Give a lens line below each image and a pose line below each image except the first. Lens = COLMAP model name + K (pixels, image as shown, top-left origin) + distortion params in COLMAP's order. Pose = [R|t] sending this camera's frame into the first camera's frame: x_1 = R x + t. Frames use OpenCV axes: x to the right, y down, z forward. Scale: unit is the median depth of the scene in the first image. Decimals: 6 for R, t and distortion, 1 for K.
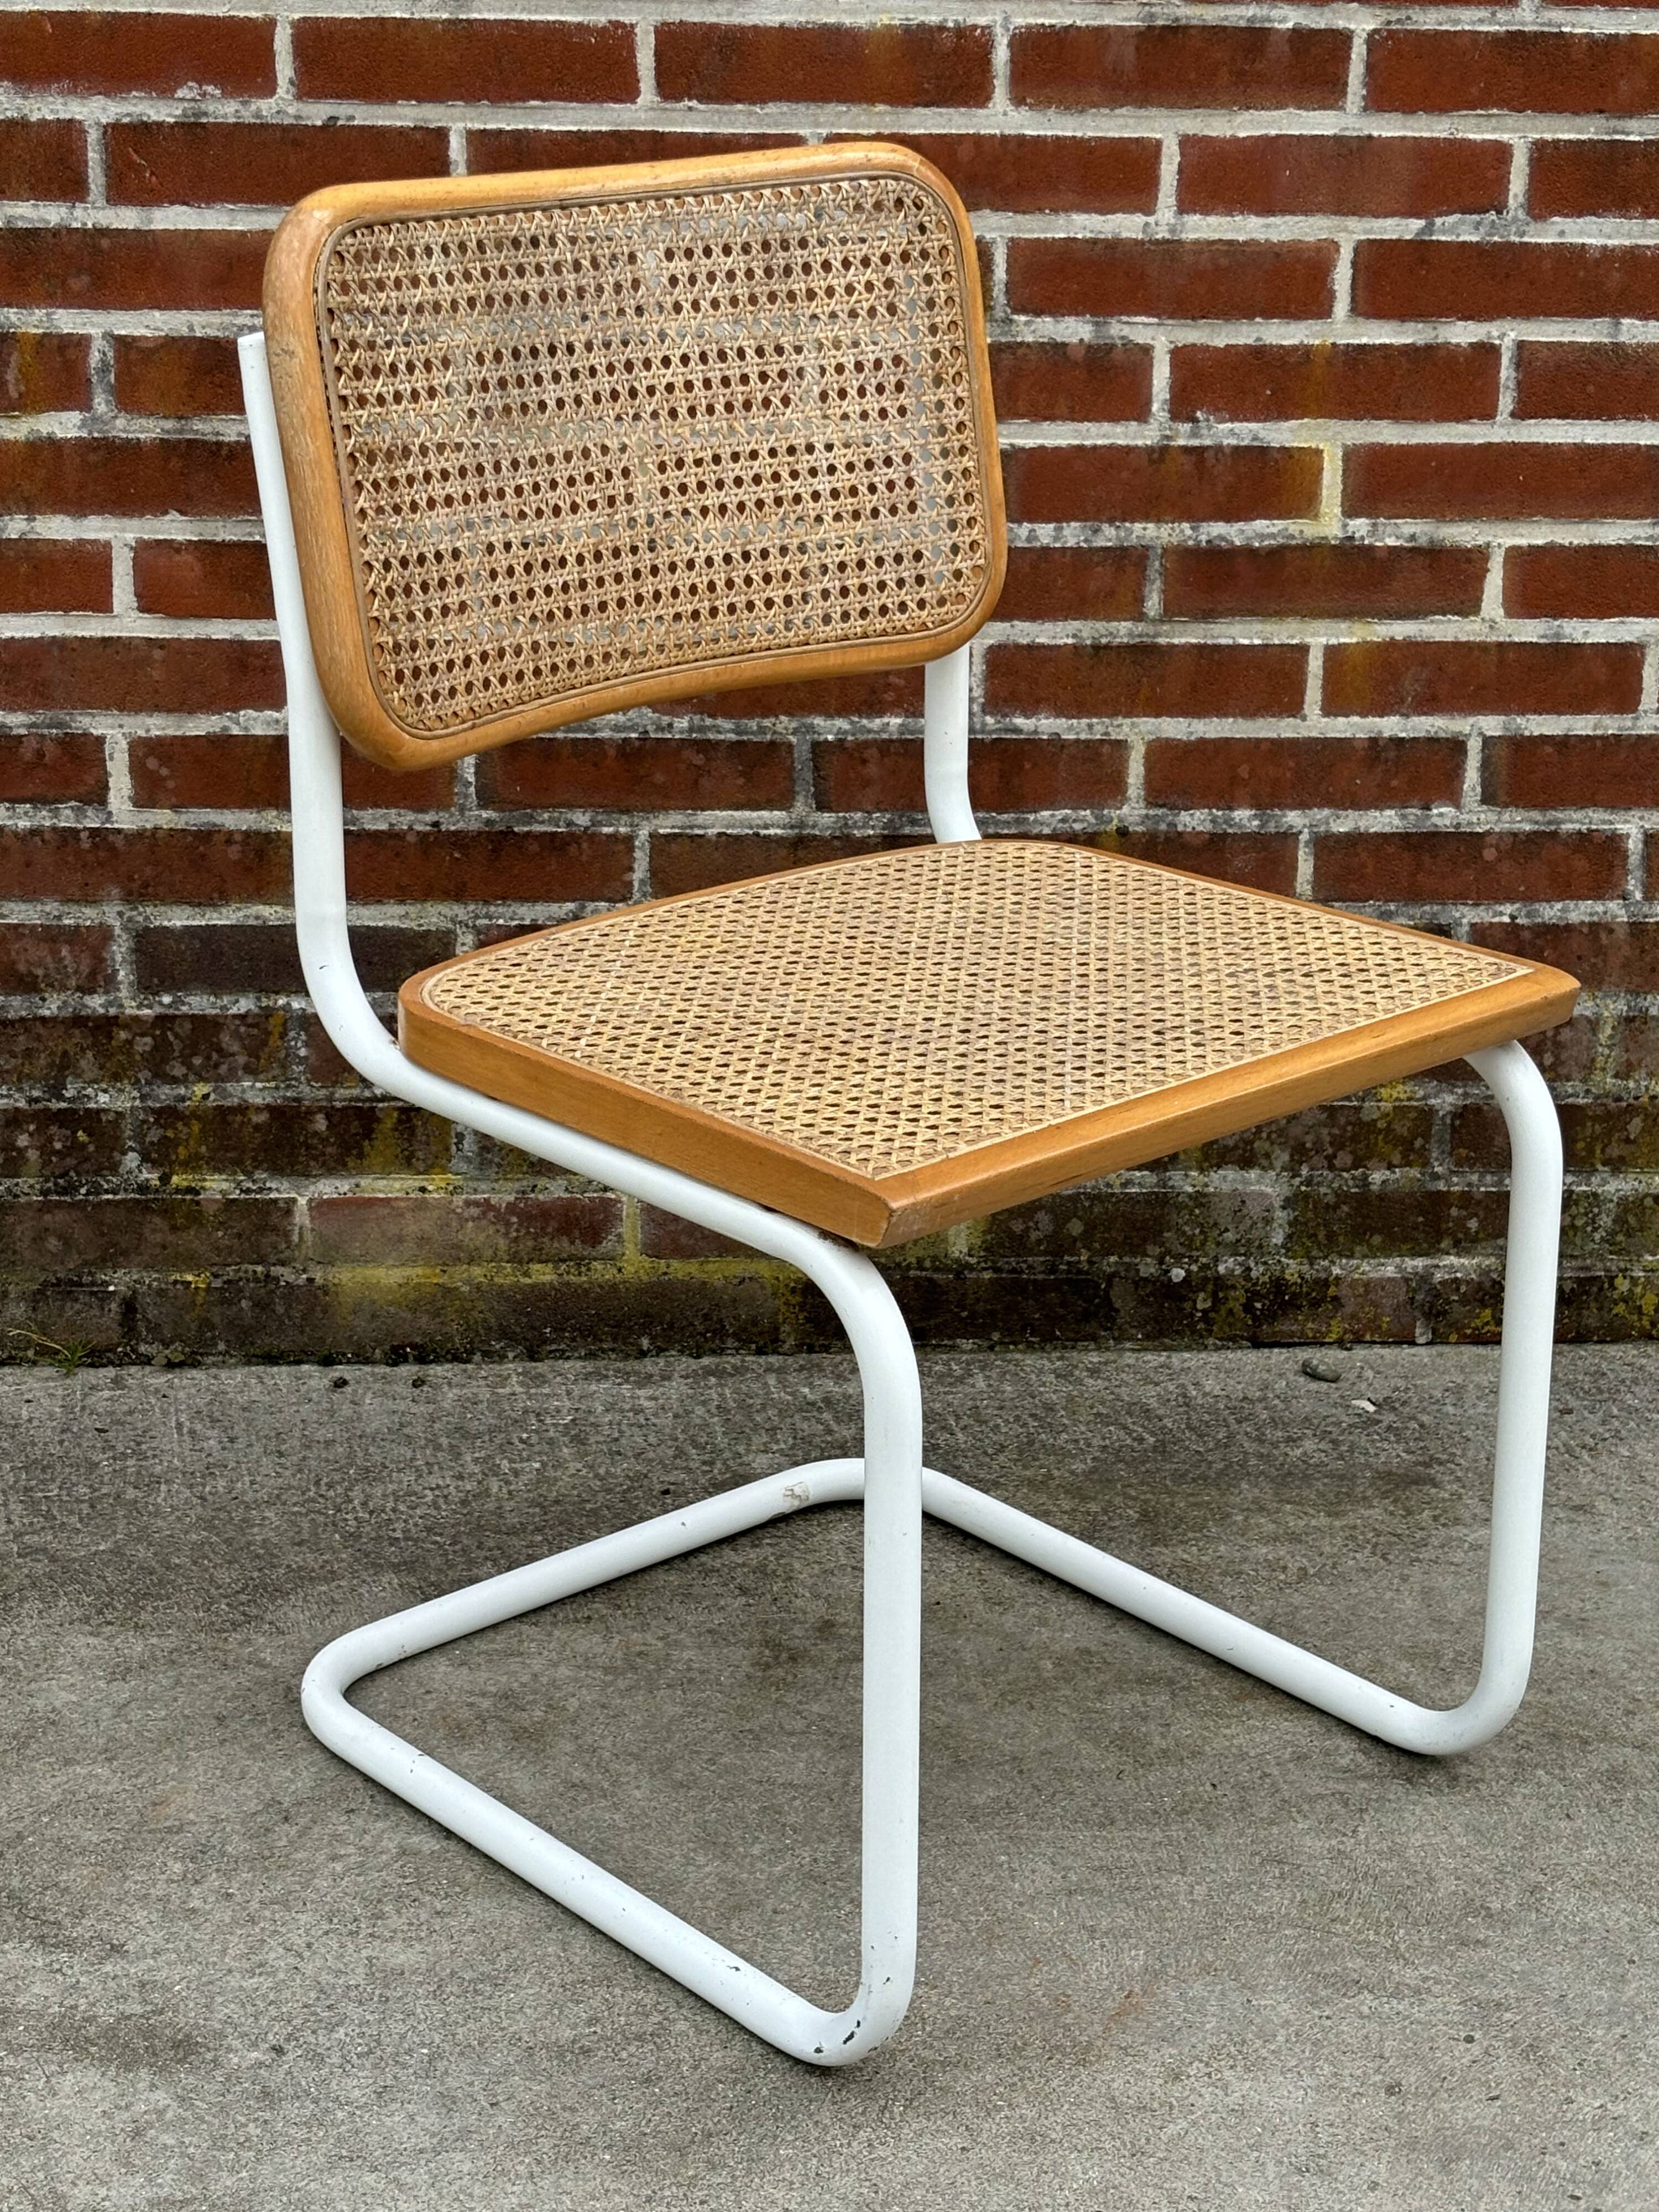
lens RADIAL K [[3778.6, 0, 790.1], [0, 3778.6, 1137.1], [0, 0, 1]] dist [0.142784, 0.000000]
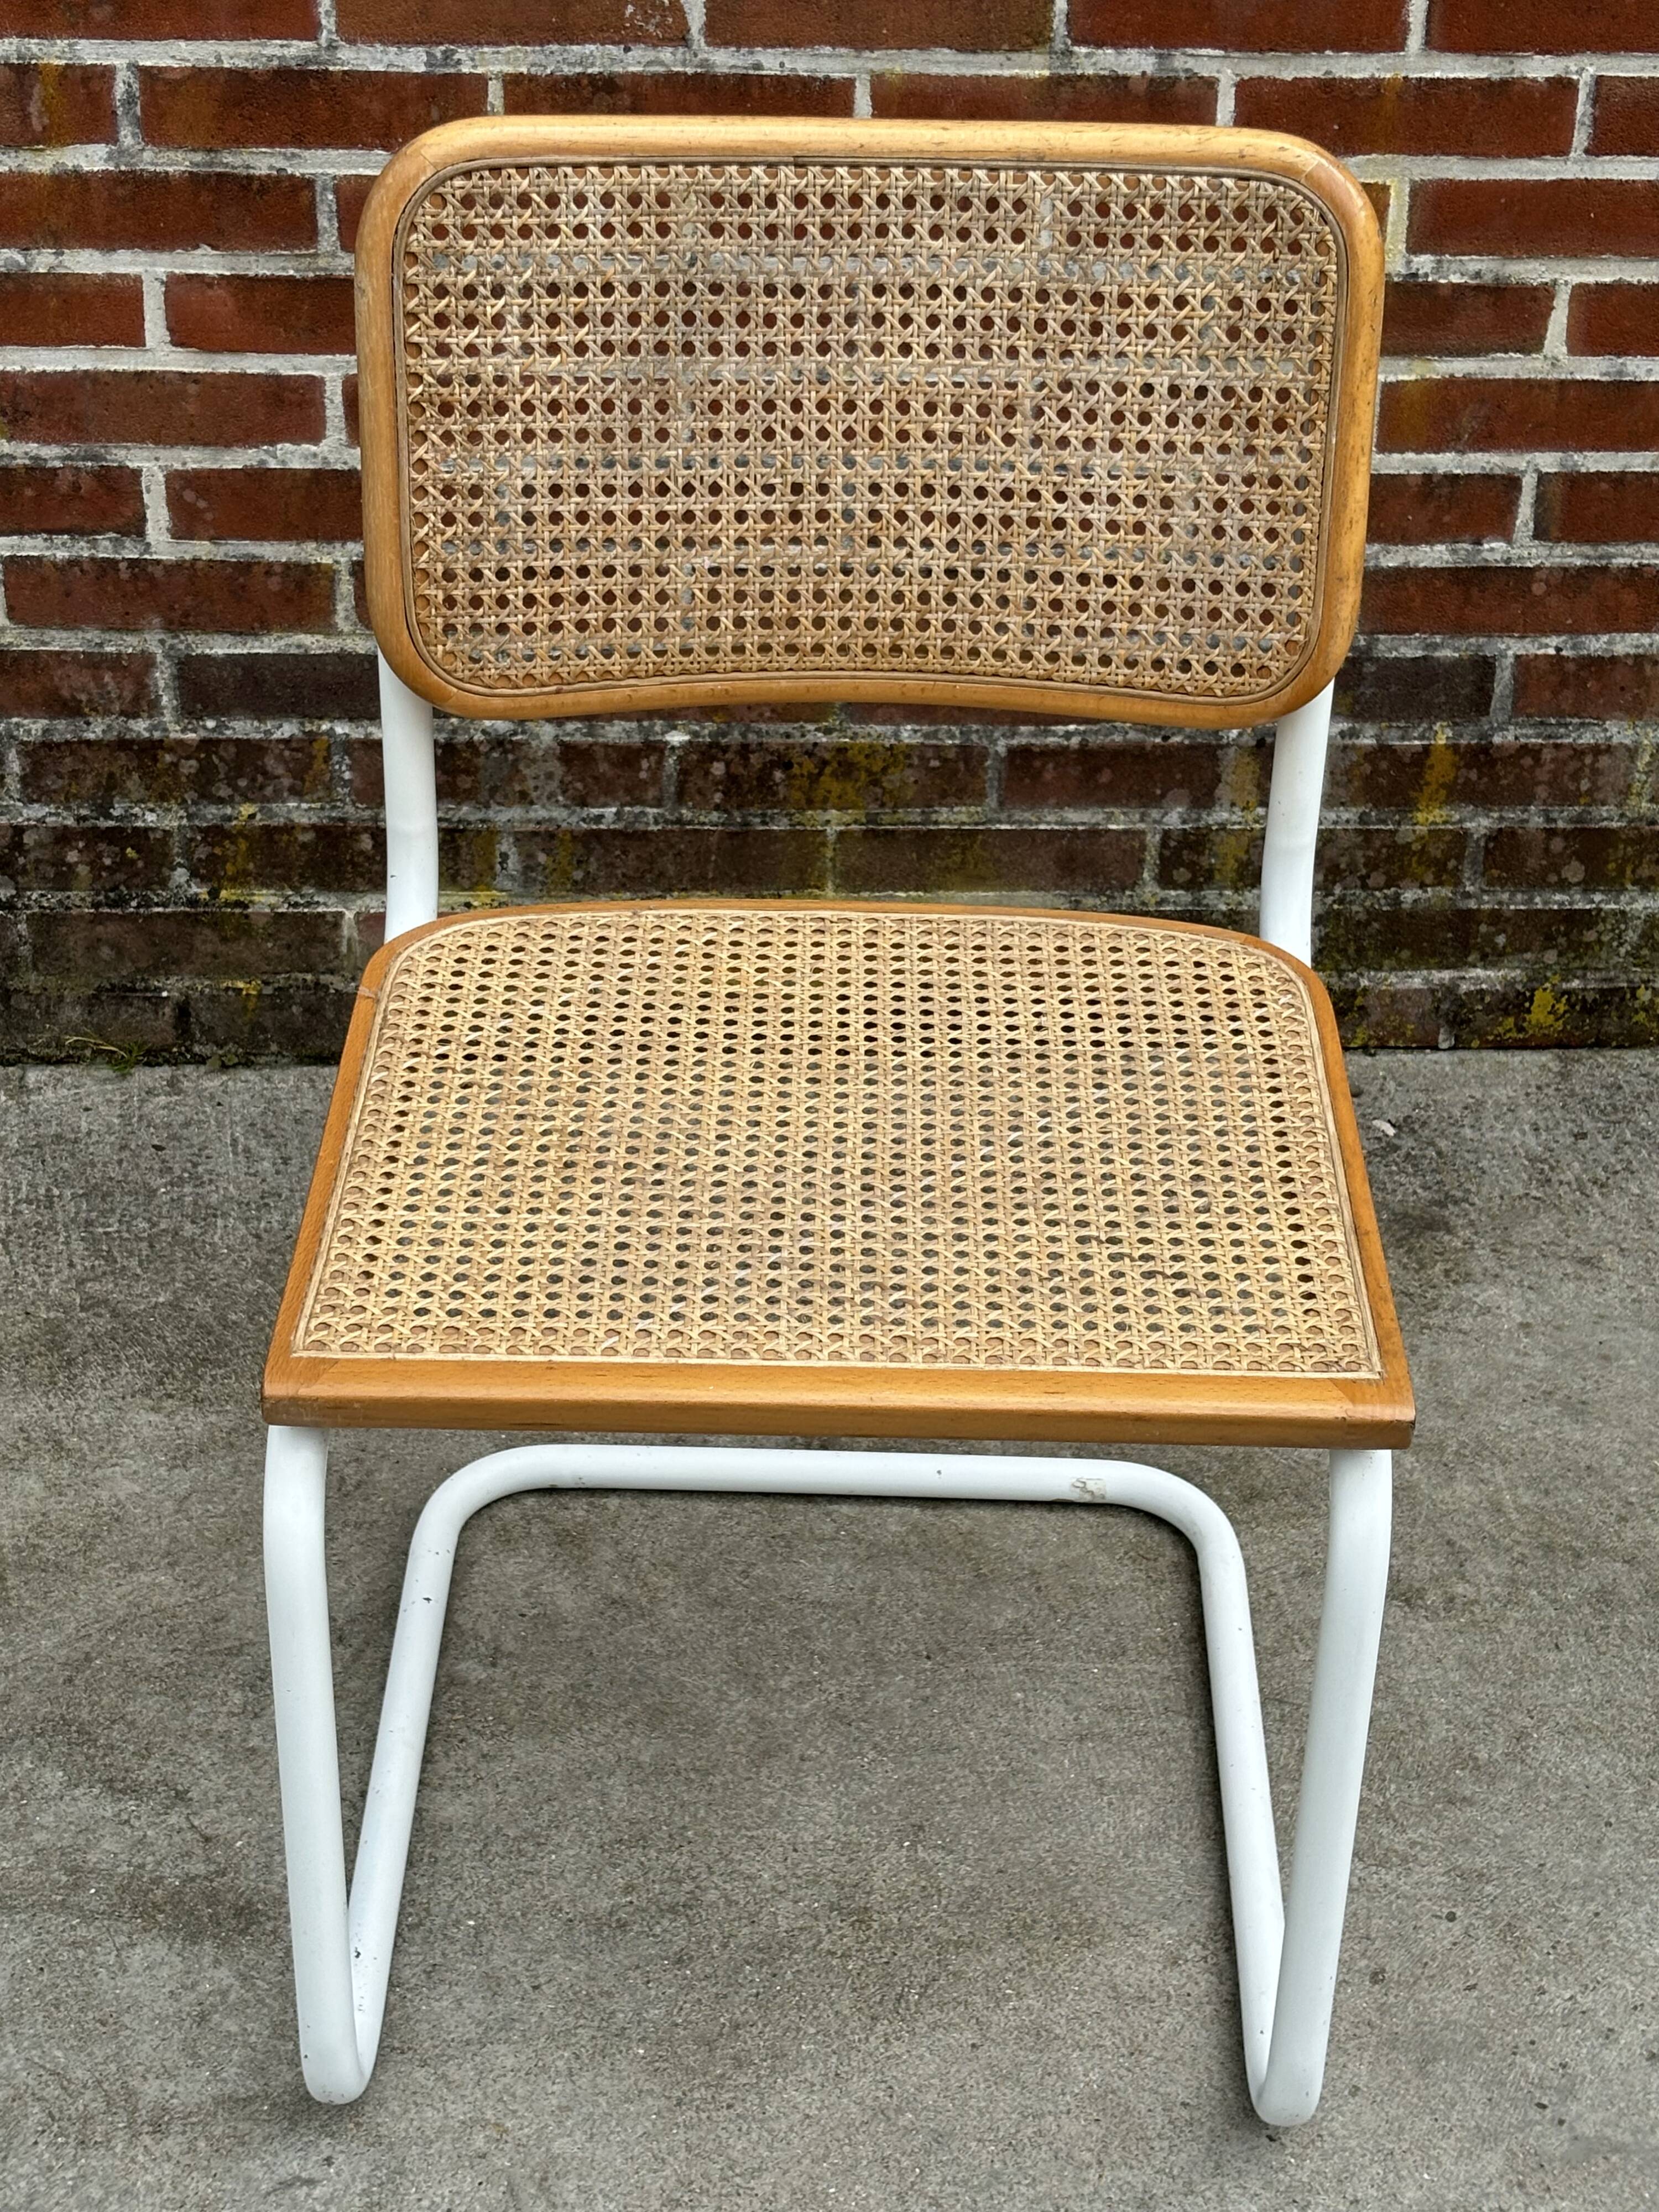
lens RADIAL K [[3635.9, 0, 830.4], [0, 3635.9, 1080.6], [0, 0, 1]] dist [0.136638, 0.000000]
pose [[0.999910, 0.013352, -0.001482, 0.002257], [-0.012710, 0.975974, 0.217518, -0.160119], [0.004350, -0.217480, 0.976055, 0.037826]]
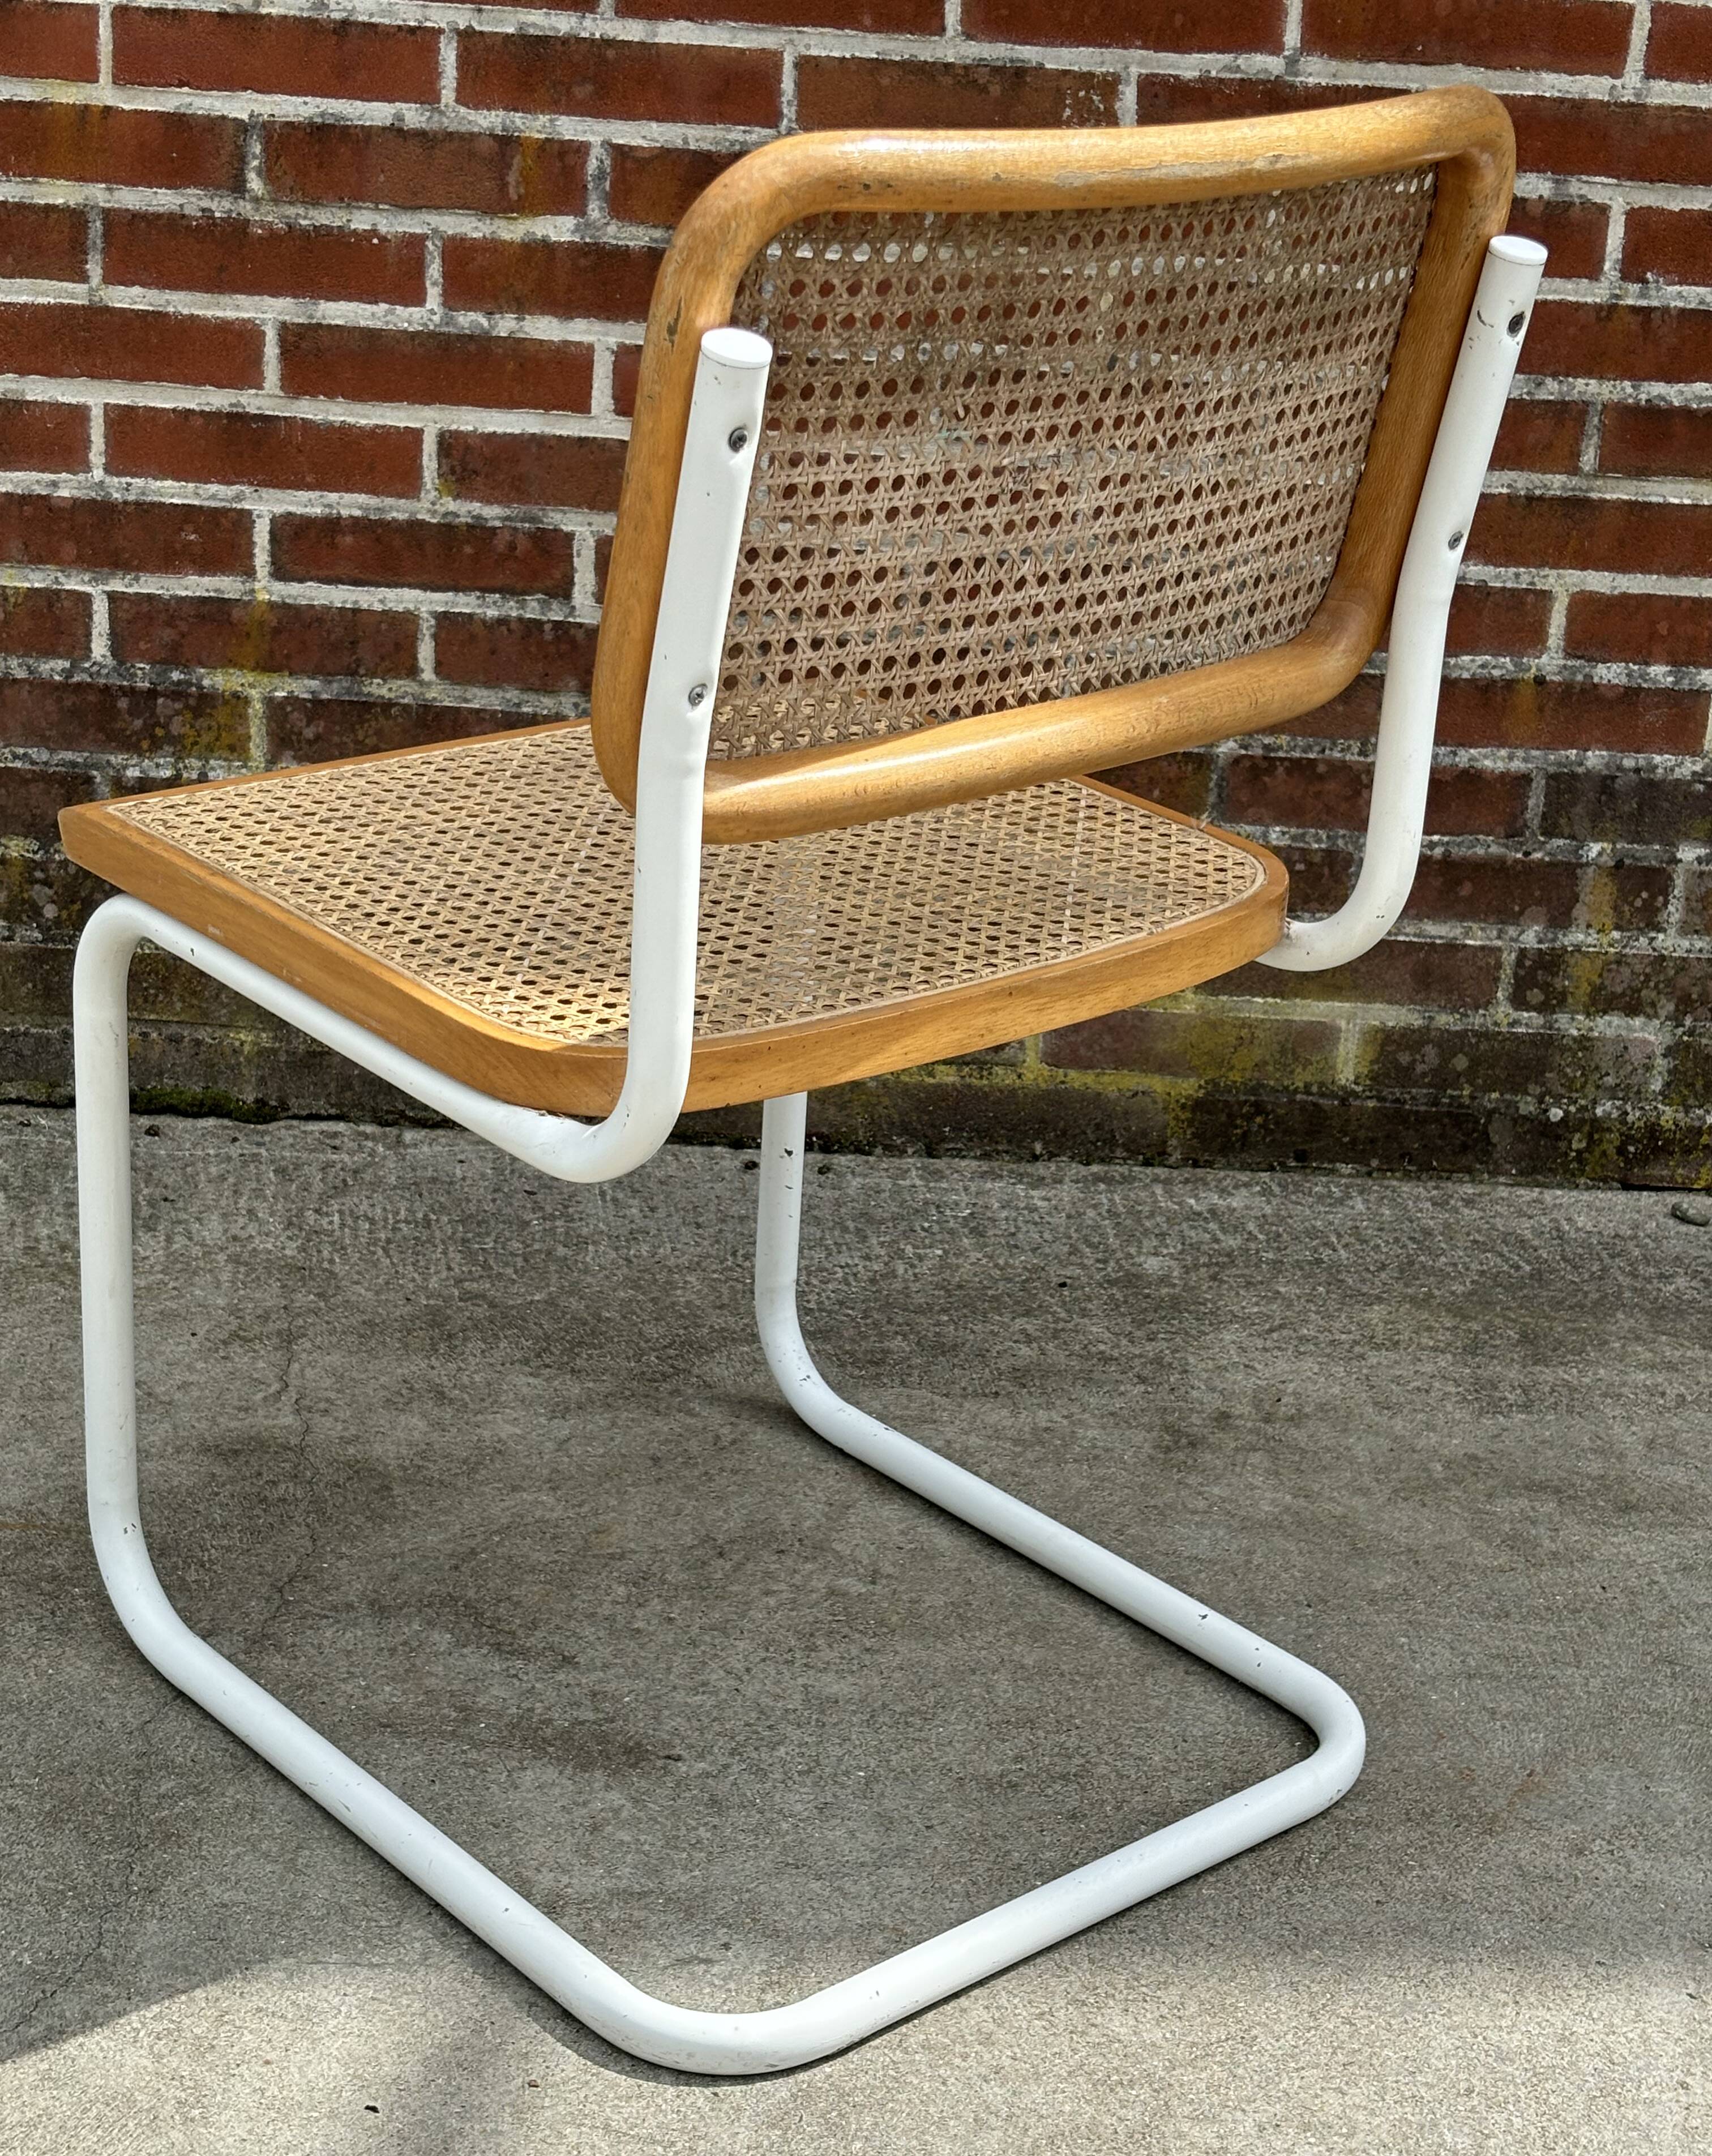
lens RADIAL K [[3552.1, 0, 870.6], [0, 3552.1, 1132.4], [0, 0, 1]] dist [0.110804, 0.000000]
pose [[0.997154, 0.064050, -0.039772, -0.048723], [-0.062769, 0.997493, 0.032683, 0.022430], [0.041766, -0.030094, 0.998674, 0.014957]]
